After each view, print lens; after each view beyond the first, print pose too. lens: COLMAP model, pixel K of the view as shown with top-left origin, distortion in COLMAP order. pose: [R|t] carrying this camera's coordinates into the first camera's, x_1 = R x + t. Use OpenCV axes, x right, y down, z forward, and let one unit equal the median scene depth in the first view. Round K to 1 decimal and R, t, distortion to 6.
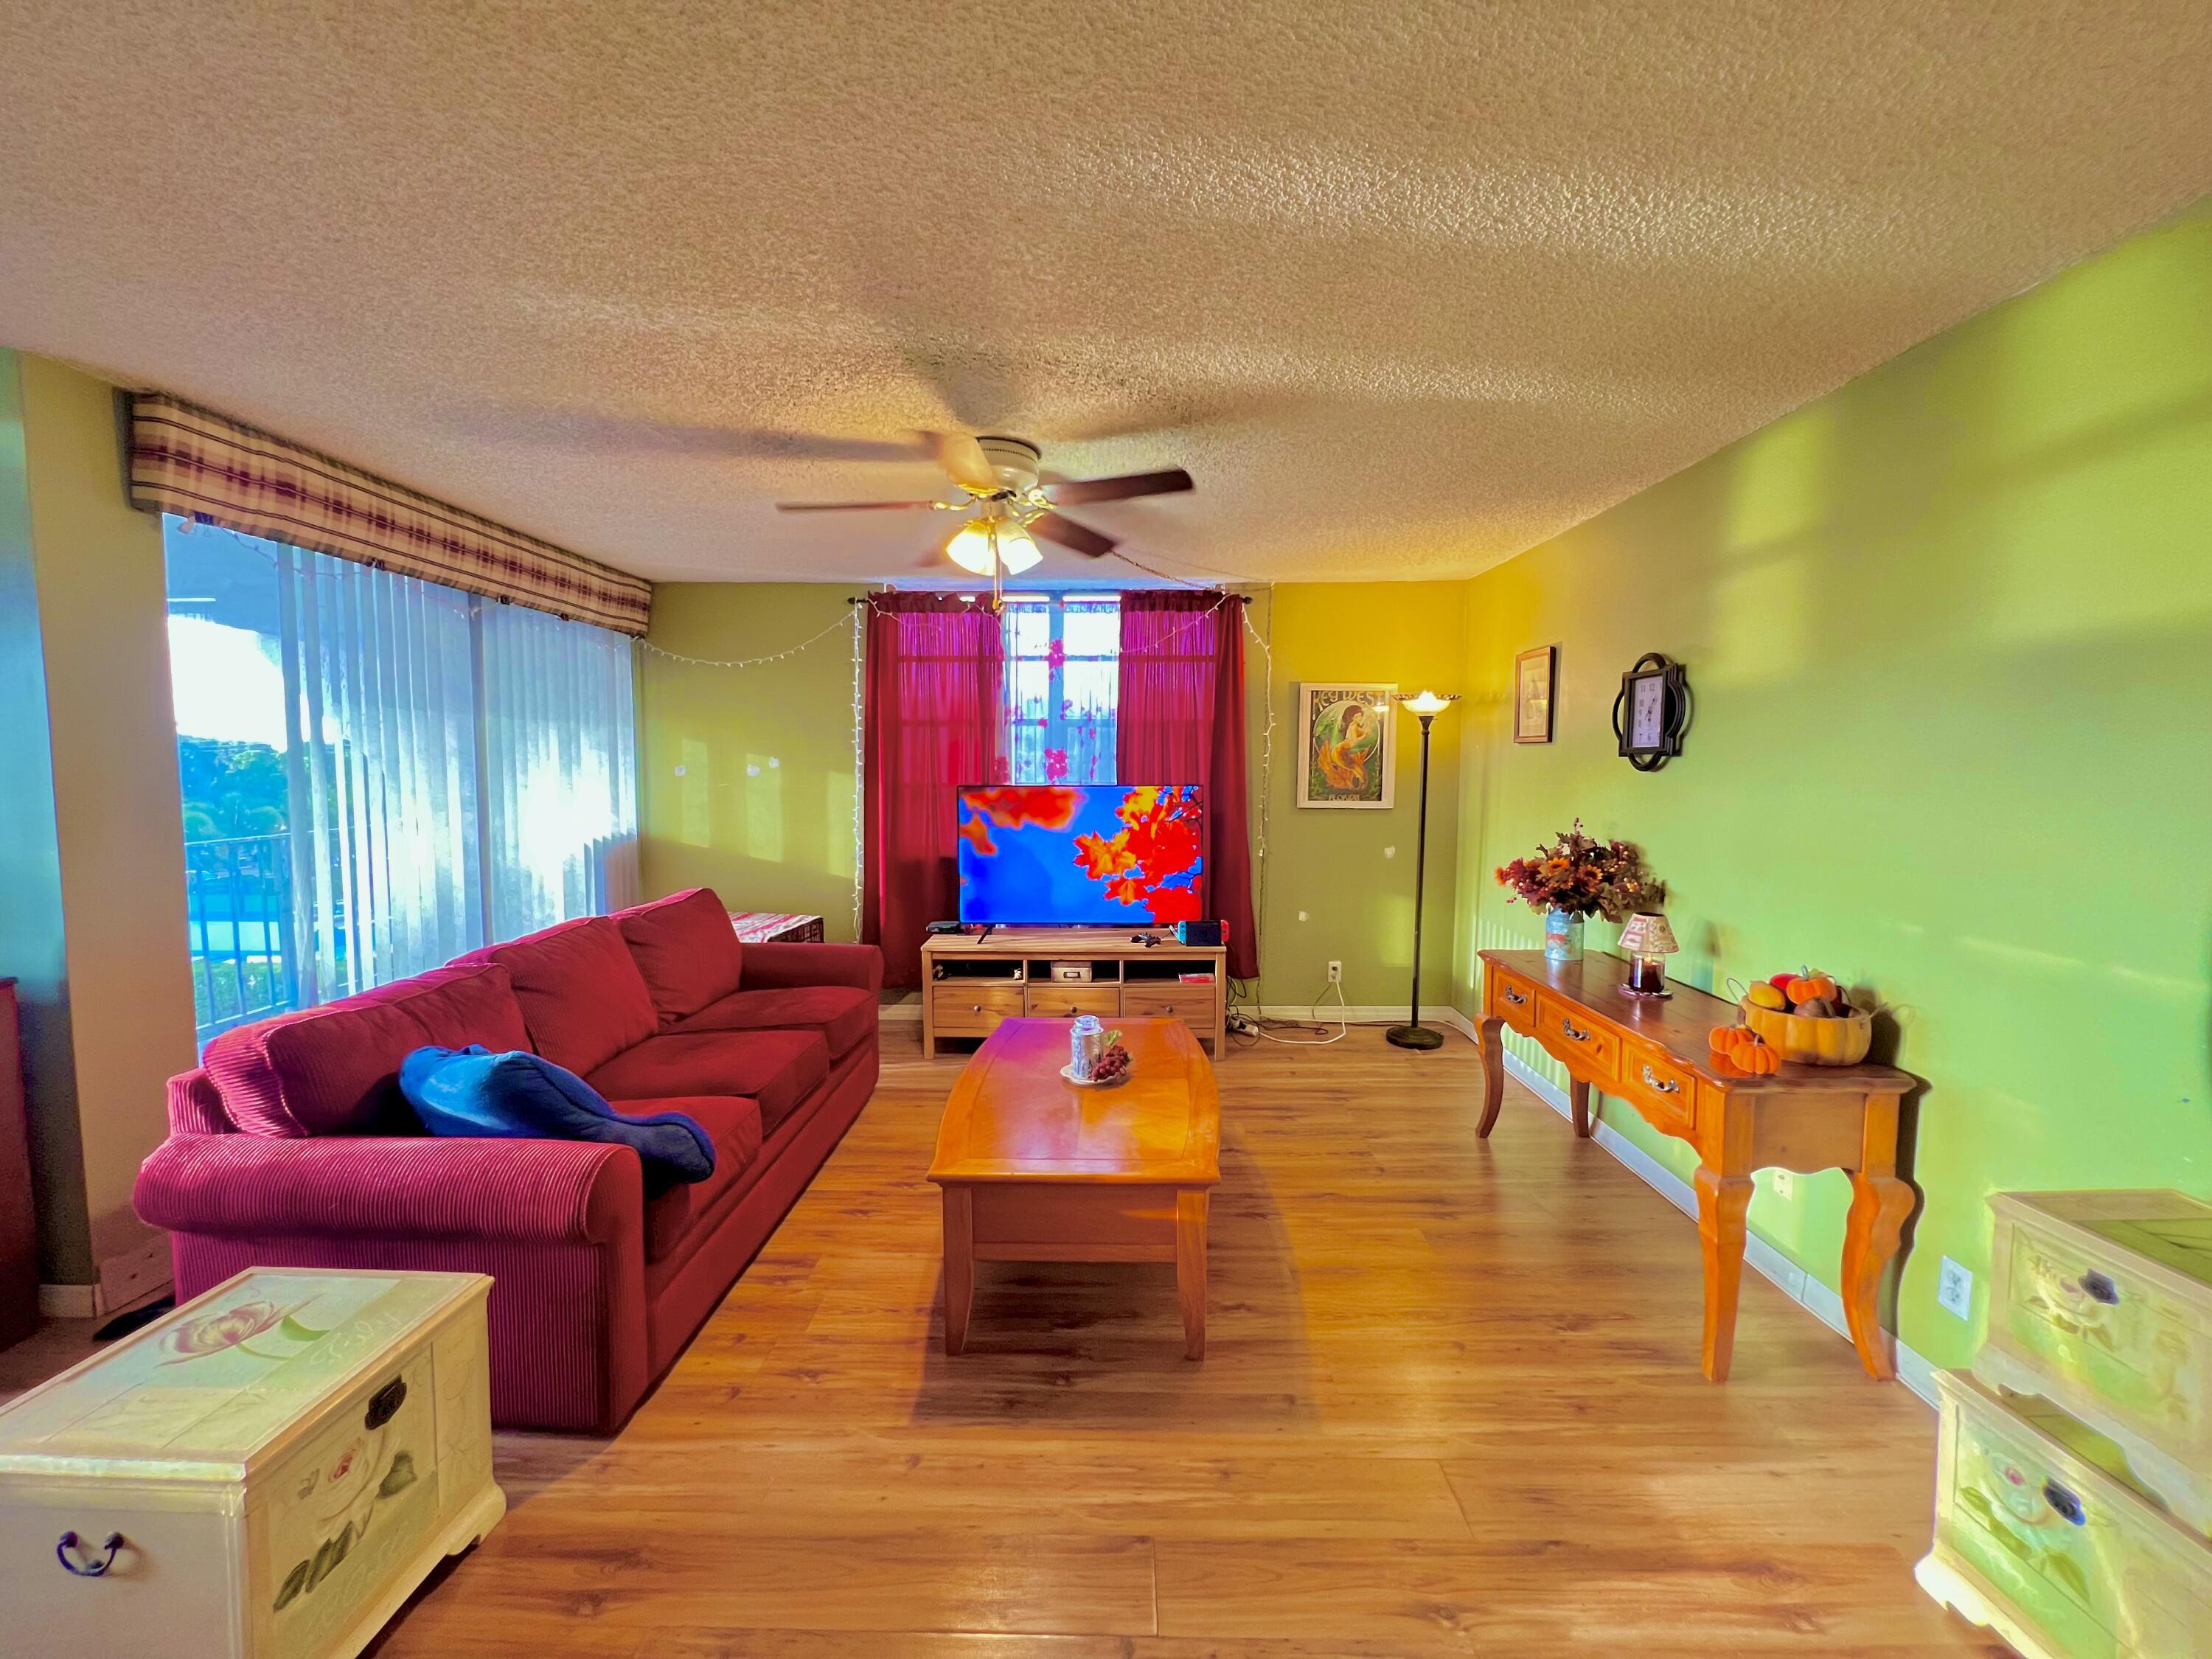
lens RADIAL K [[886.0, 0, 1115.6], [0, 886.0, 824.9], [0, 0, 1]] dist [0.000617, 0.000463]
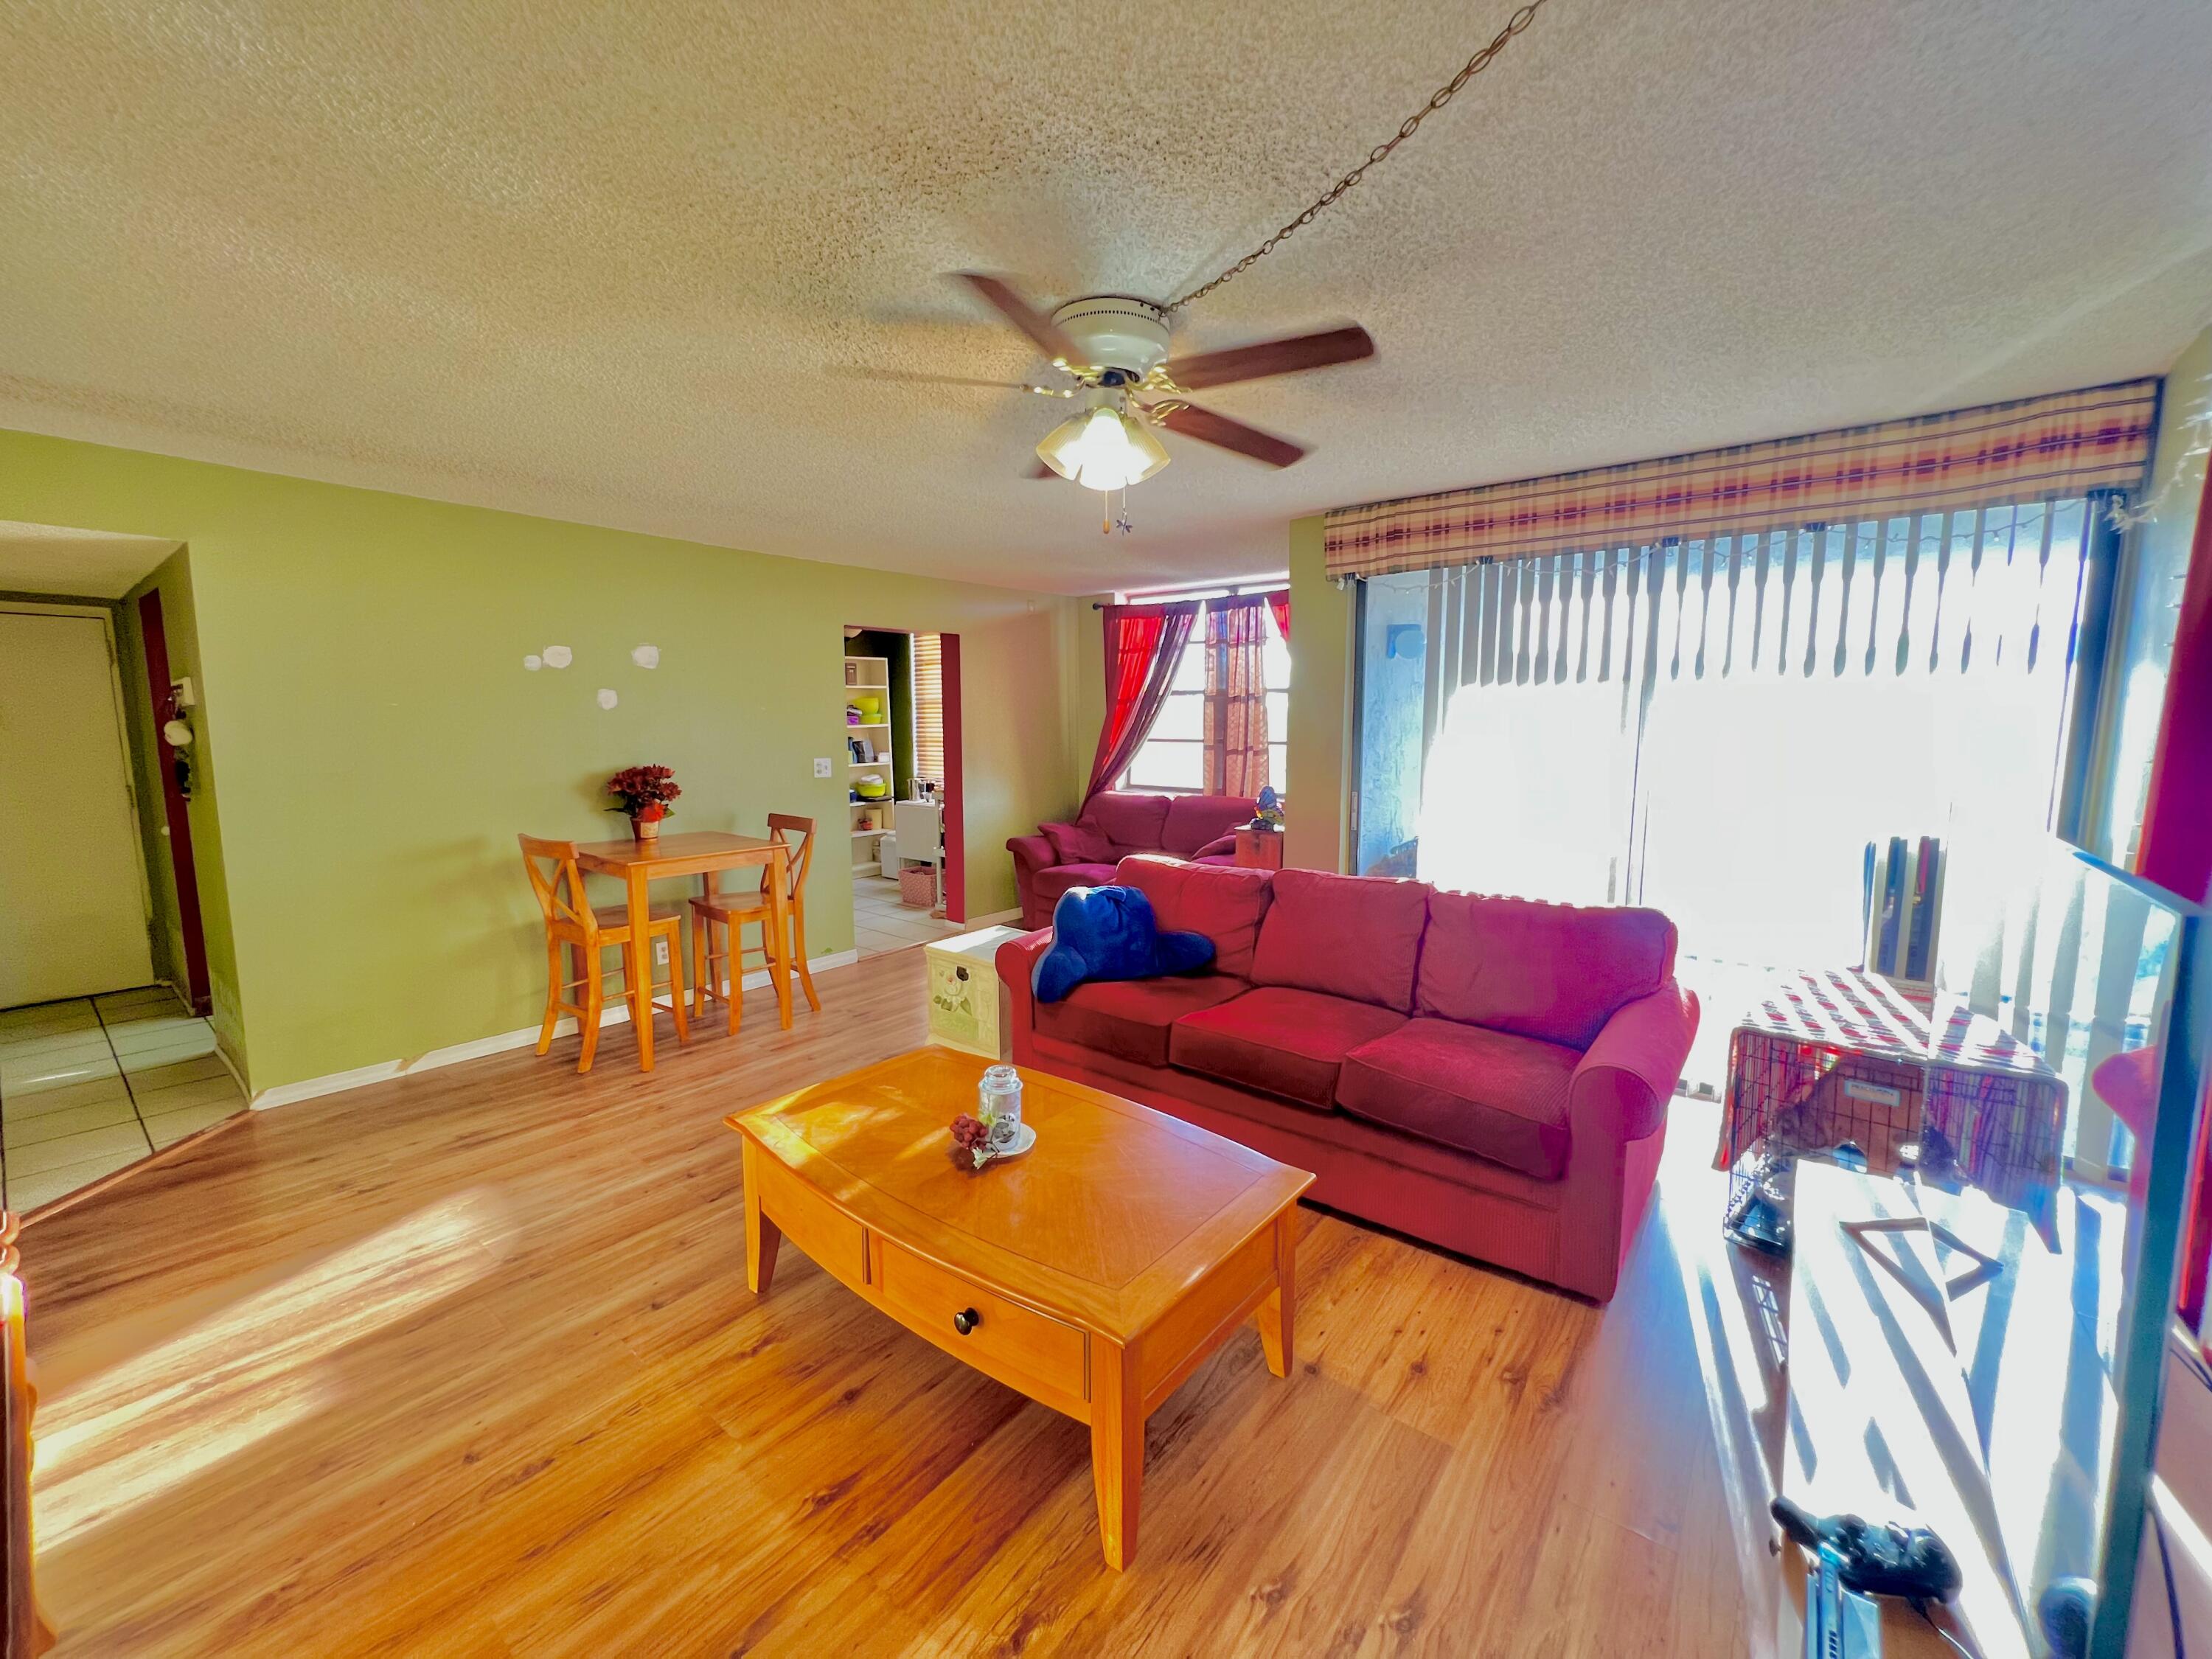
lens RADIAL K [[886.0, 0, 1117.7], [0, 886.0, 825.4], [0, 0, 1]] dist [0.000617, 0.000463]
pose [[-0.605002, 0.101046, -0.789786, 0.303745], [-0.047427, 0.985580, 0.162427, -0.077097], [0.794810, 0.135726, -0.591486, 0.929553]]
